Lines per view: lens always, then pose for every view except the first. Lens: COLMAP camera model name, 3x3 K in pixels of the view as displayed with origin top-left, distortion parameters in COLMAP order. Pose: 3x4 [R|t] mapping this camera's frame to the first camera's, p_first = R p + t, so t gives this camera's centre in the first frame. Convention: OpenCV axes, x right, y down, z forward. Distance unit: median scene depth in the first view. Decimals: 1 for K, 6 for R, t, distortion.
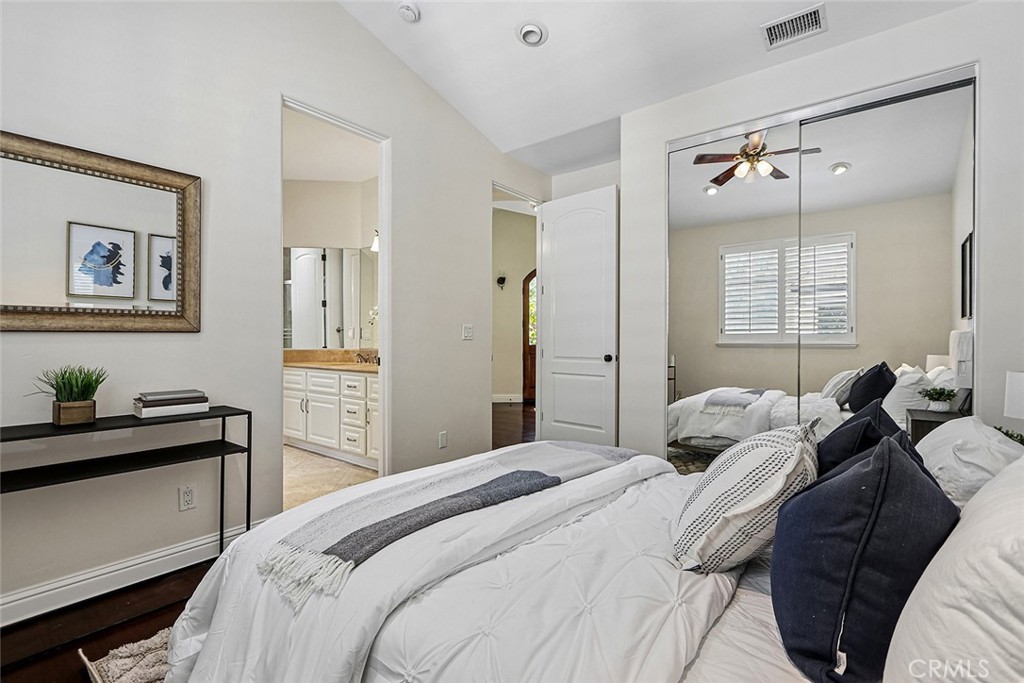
lens RADIAL K [[469.5, 0, 507.5], [0, 469.5, 342.8], [0, 0, 1]] dist [0.003060, -0.001175]
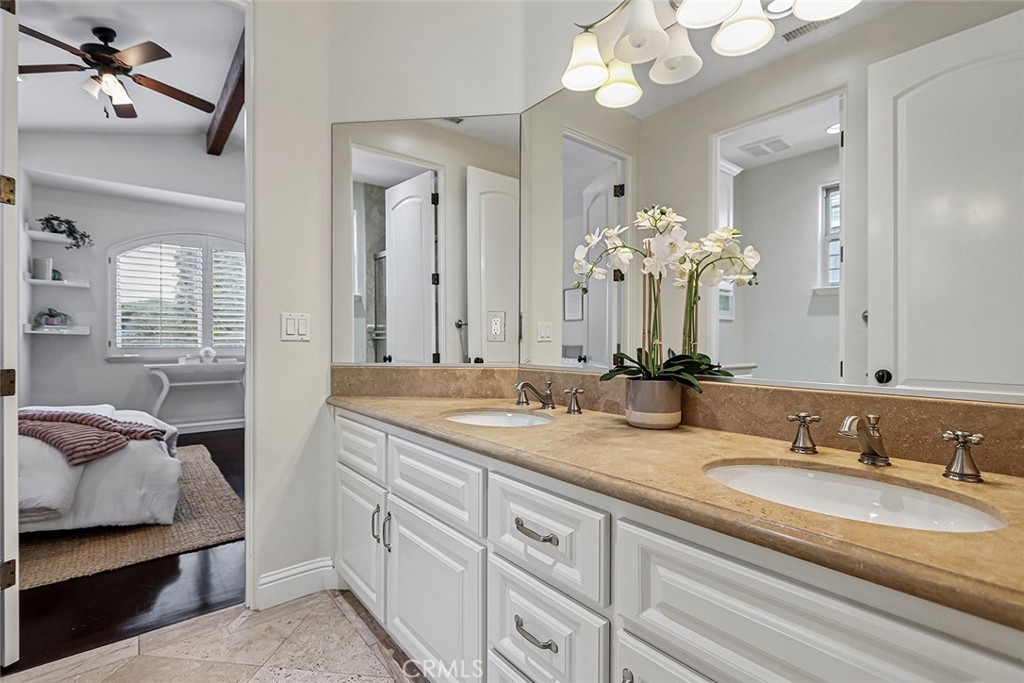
lens RADIAL K [[469.5, 0, 510.9], [0, 469.5, 339.0], [0, 0, 1]] dist [0.003060, -0.001175]
pose [[0.977006, -0.000992, -0.213211, -0.233846], [-0.001278, 0.999944, -0.010508, -0.005444], [0.213210, 0.010539, 0.976950, 0.604346]]
